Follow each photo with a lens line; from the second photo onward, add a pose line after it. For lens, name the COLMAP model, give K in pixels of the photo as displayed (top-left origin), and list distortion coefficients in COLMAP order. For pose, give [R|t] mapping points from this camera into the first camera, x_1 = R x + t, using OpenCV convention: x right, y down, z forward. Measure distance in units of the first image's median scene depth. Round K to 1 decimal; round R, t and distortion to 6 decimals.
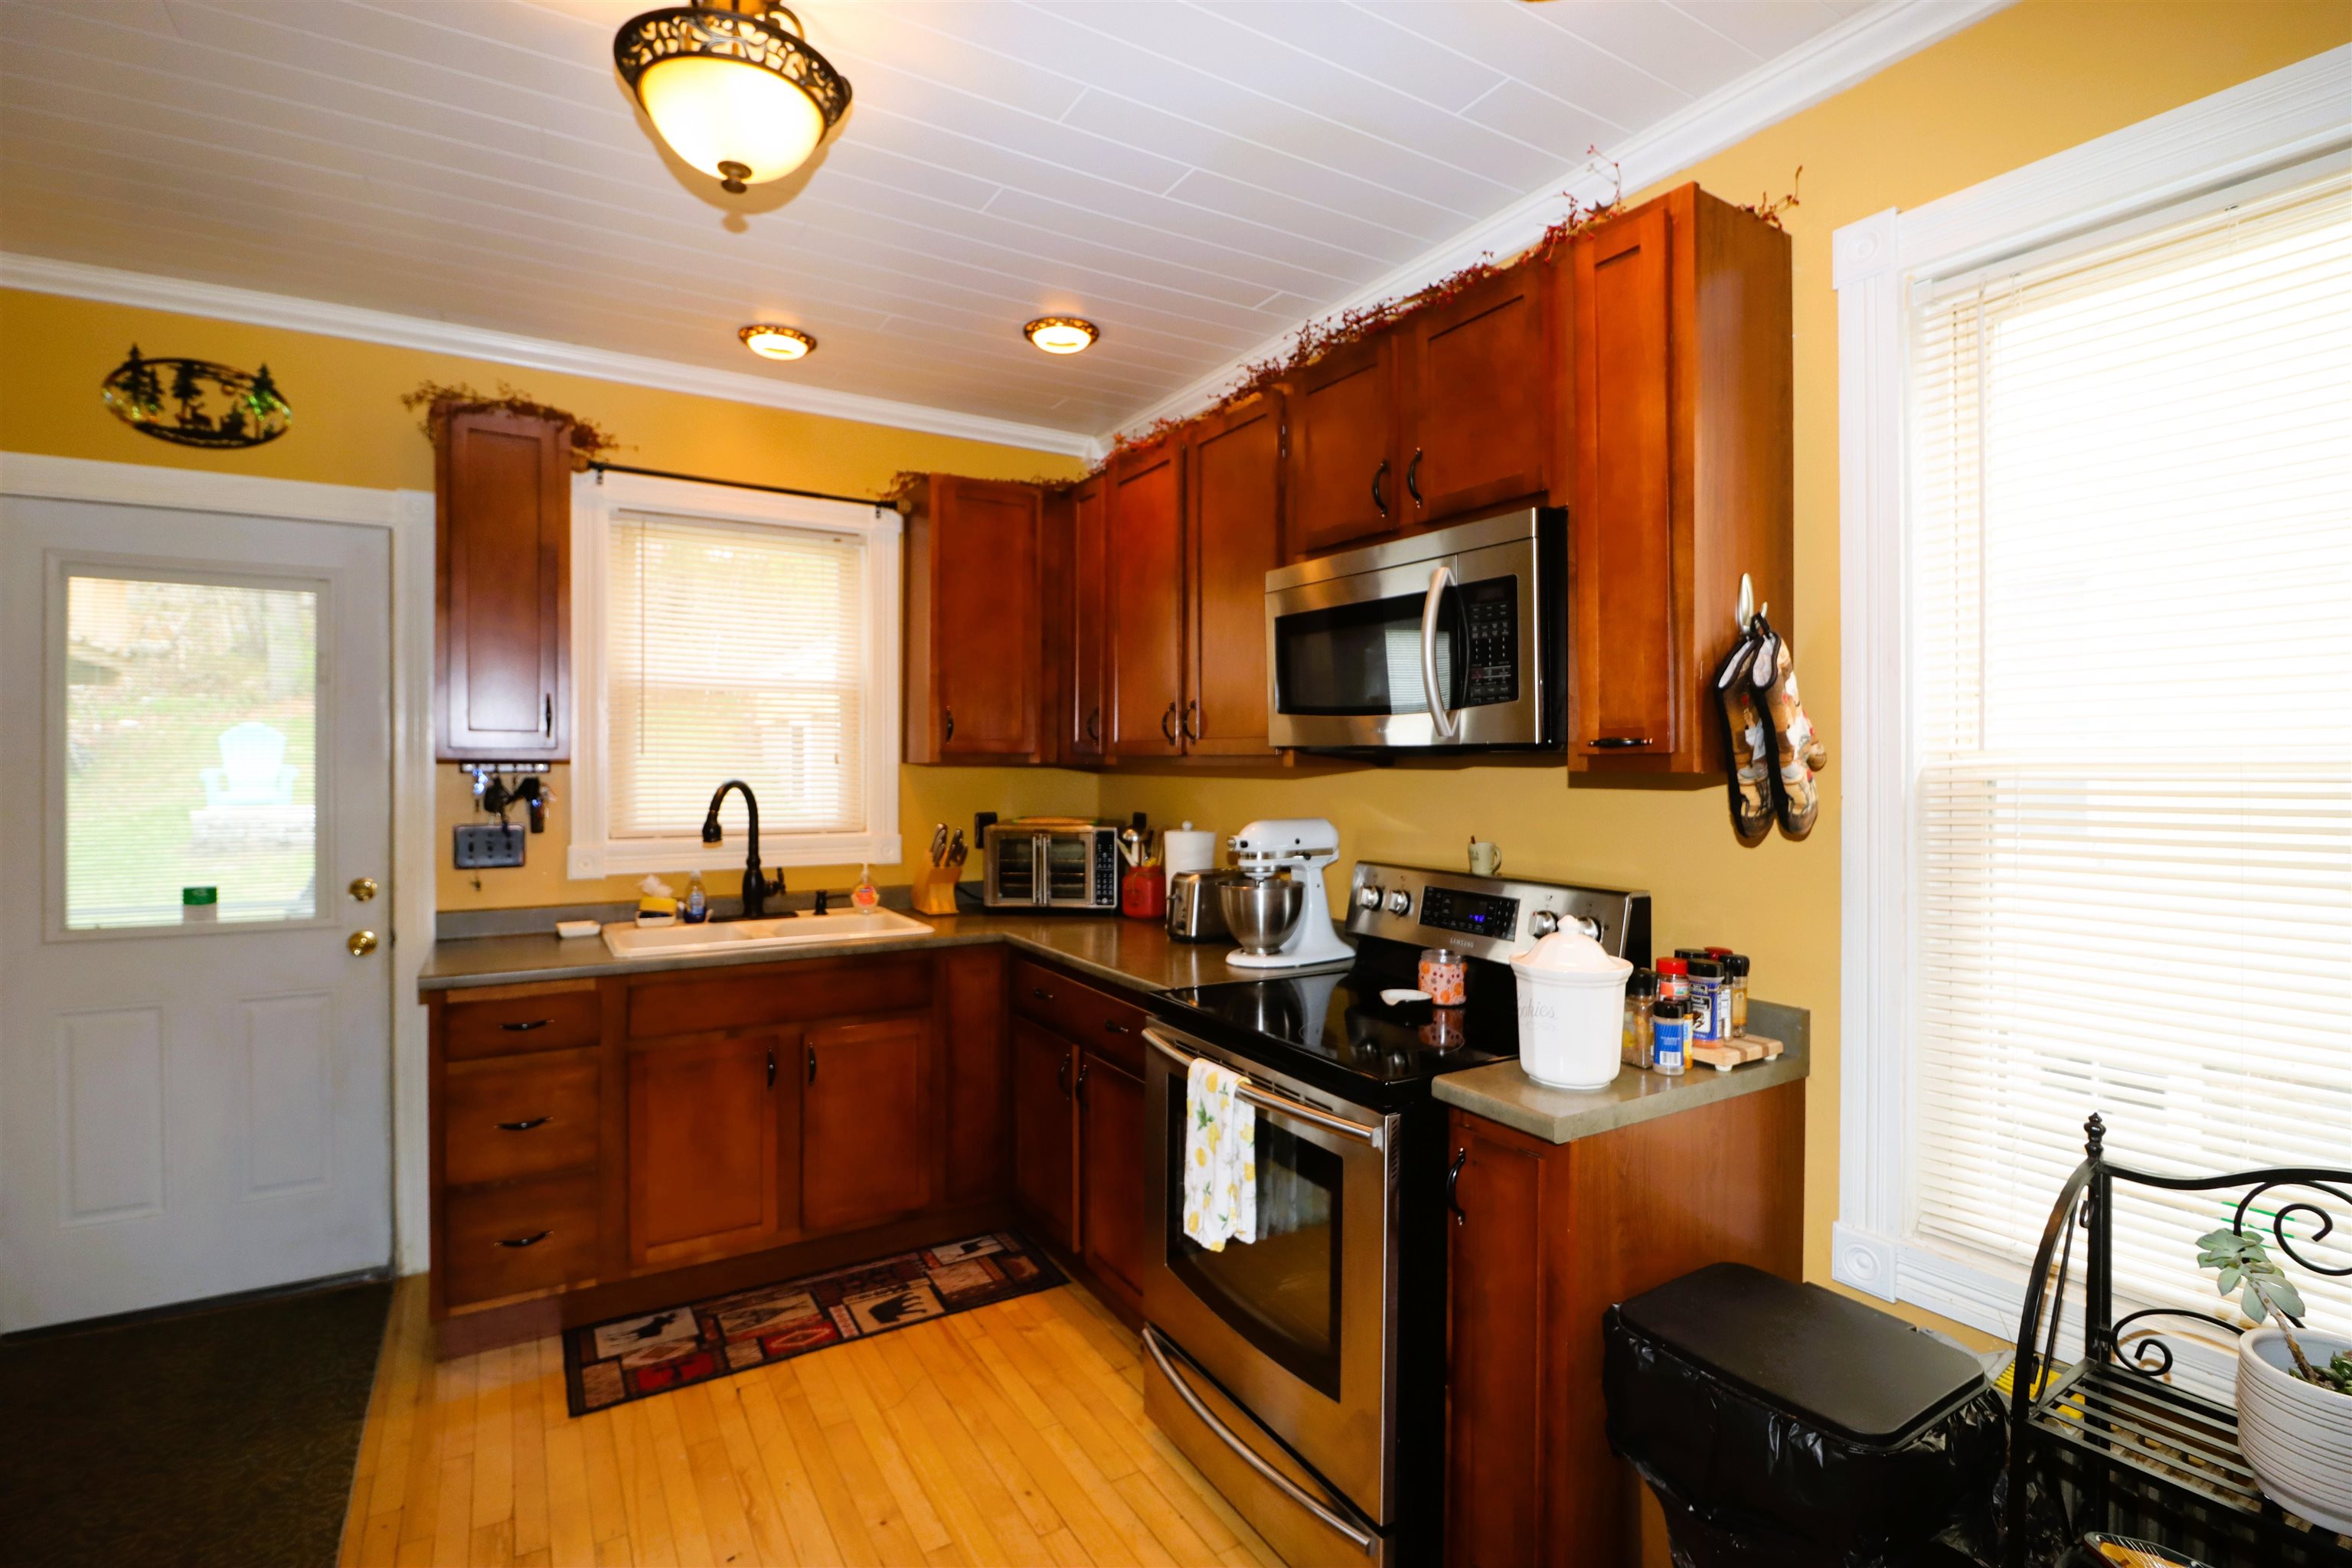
lens RADIAL K [[1076.2, 0, 1168.1], [0, 1076.2, 770.5], [0, 0, 1]] dist [-0.000214, -0.012658]
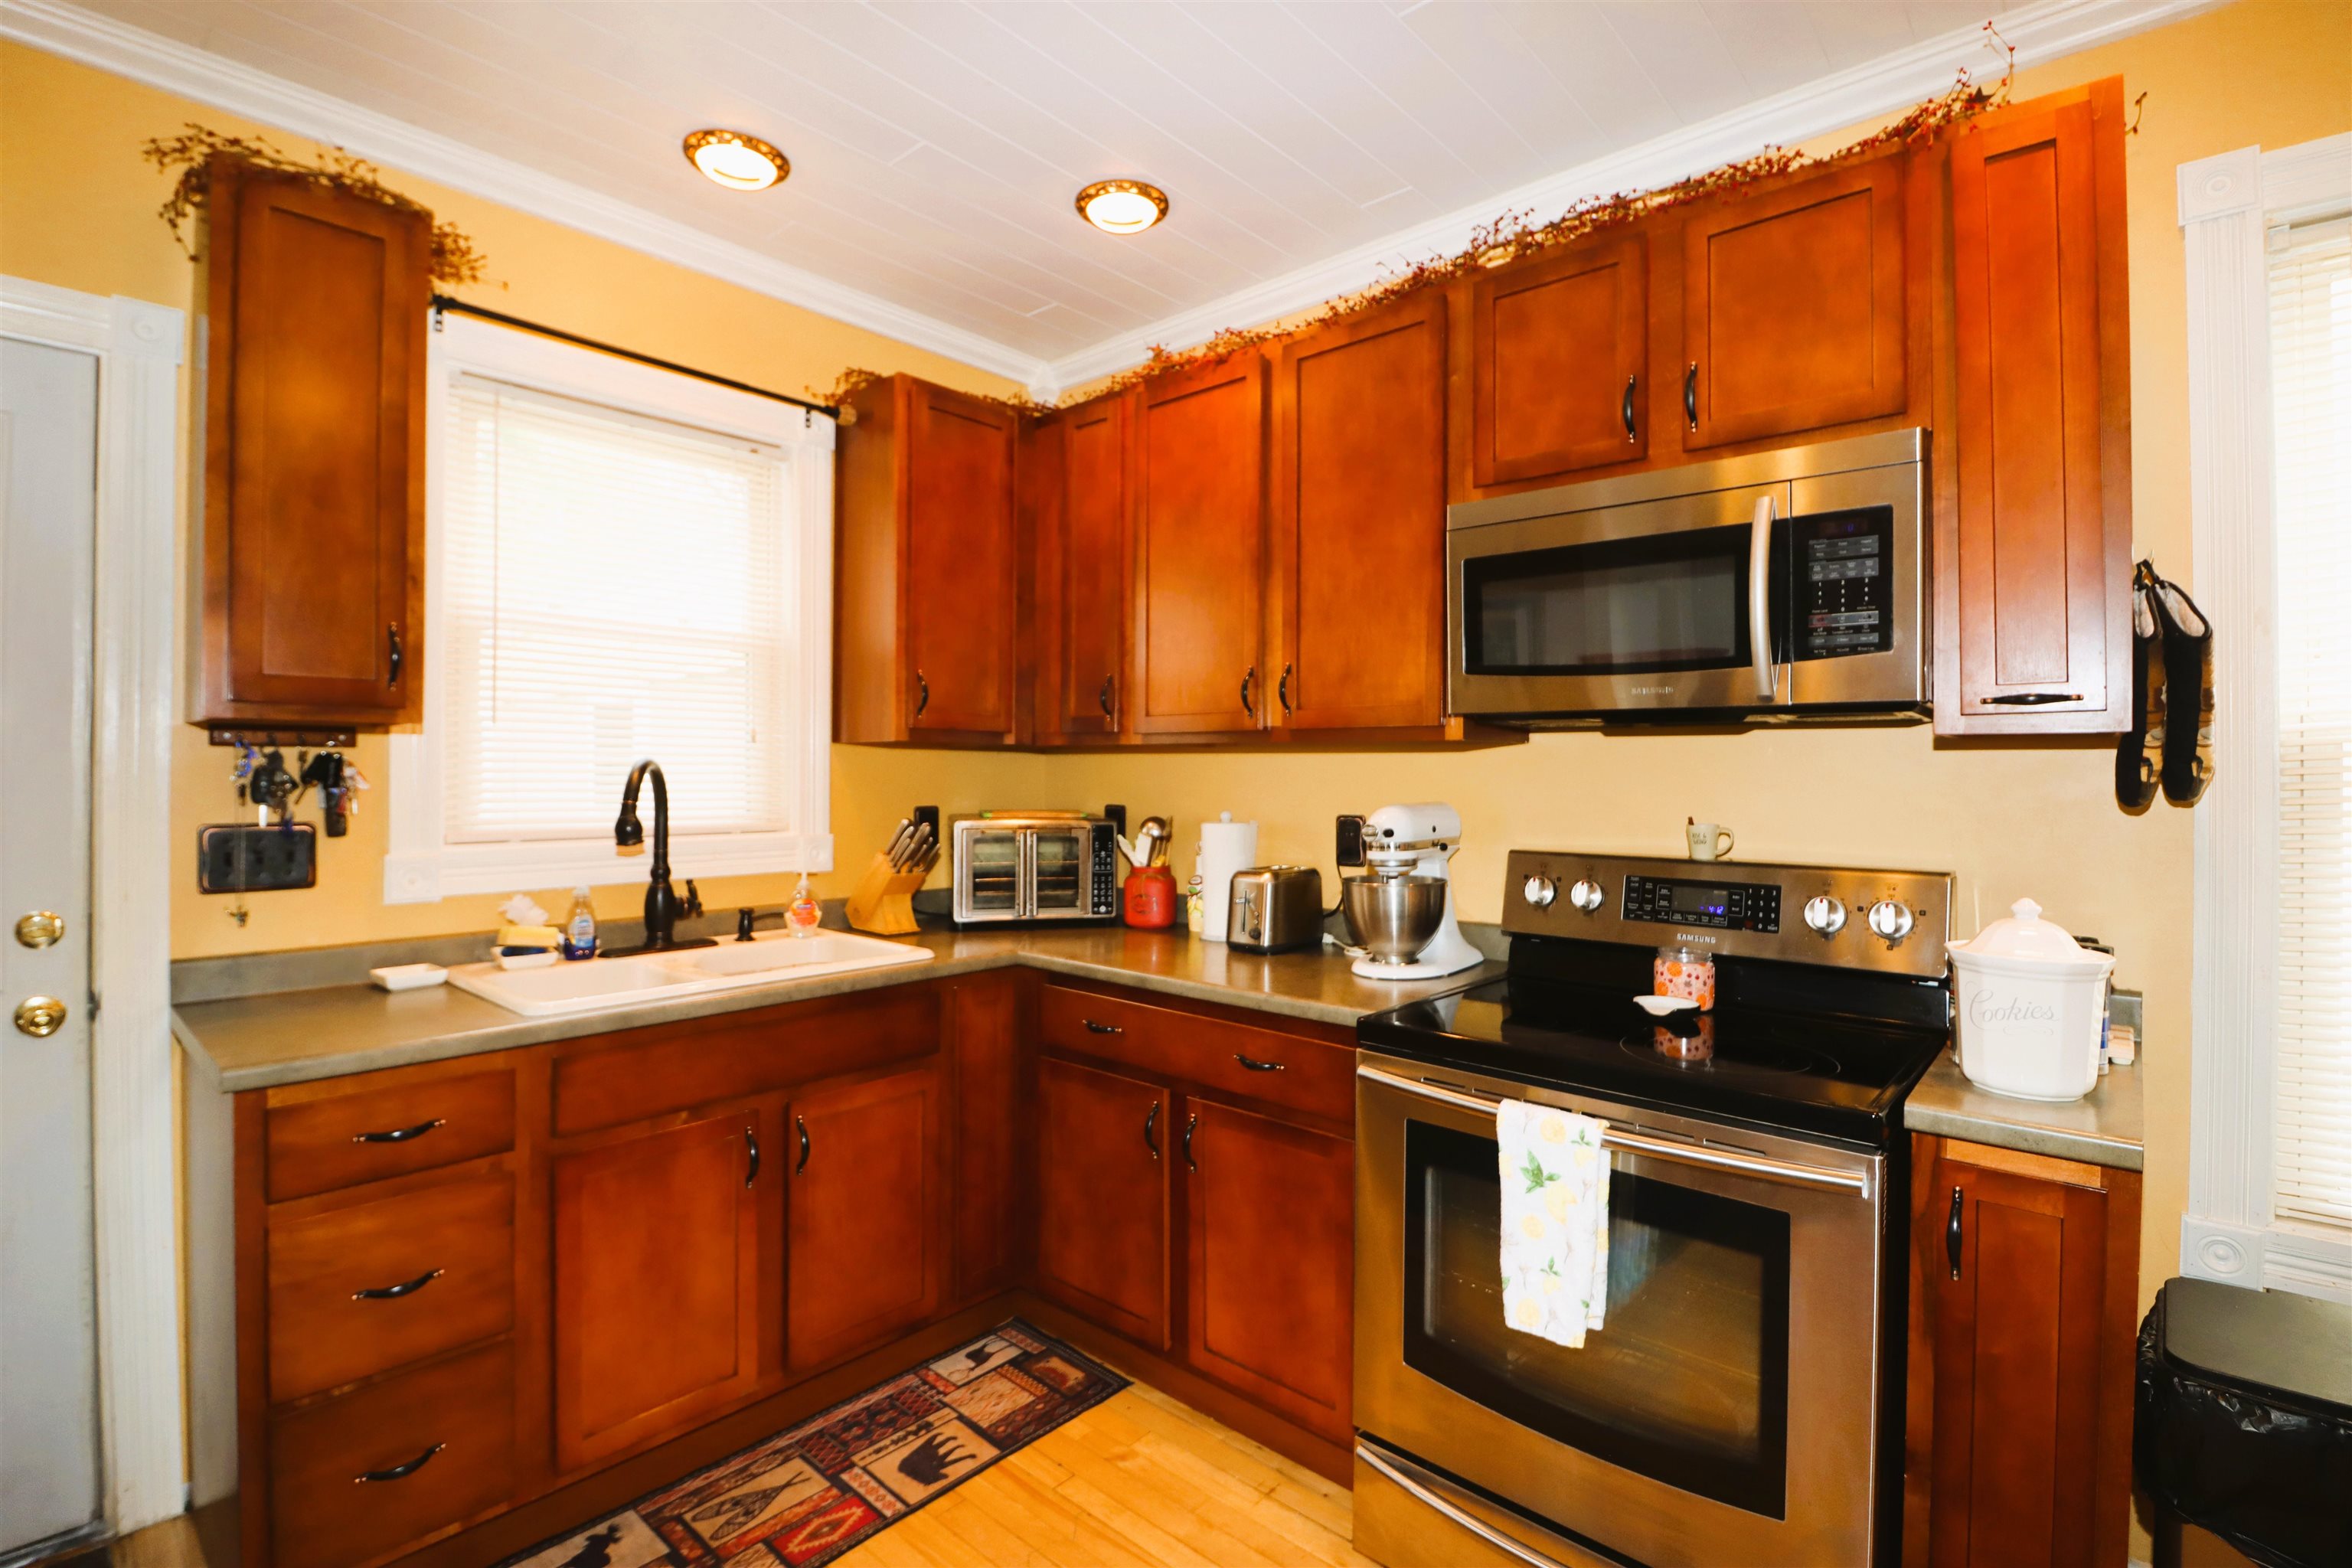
lens RADIAL K [[1076.2, 0, 1168.1], [0, 1076.2, 770.5], [0, 0, 1]] dist [-0.000214, -0.012658]
pose [[0.957033, 0.001480, 0.289976, -0.295578], [0.000300, 0.999981, -0.006095, 0.021932], [-0.289980, 0.005920, 0.957014, 0.217286]]
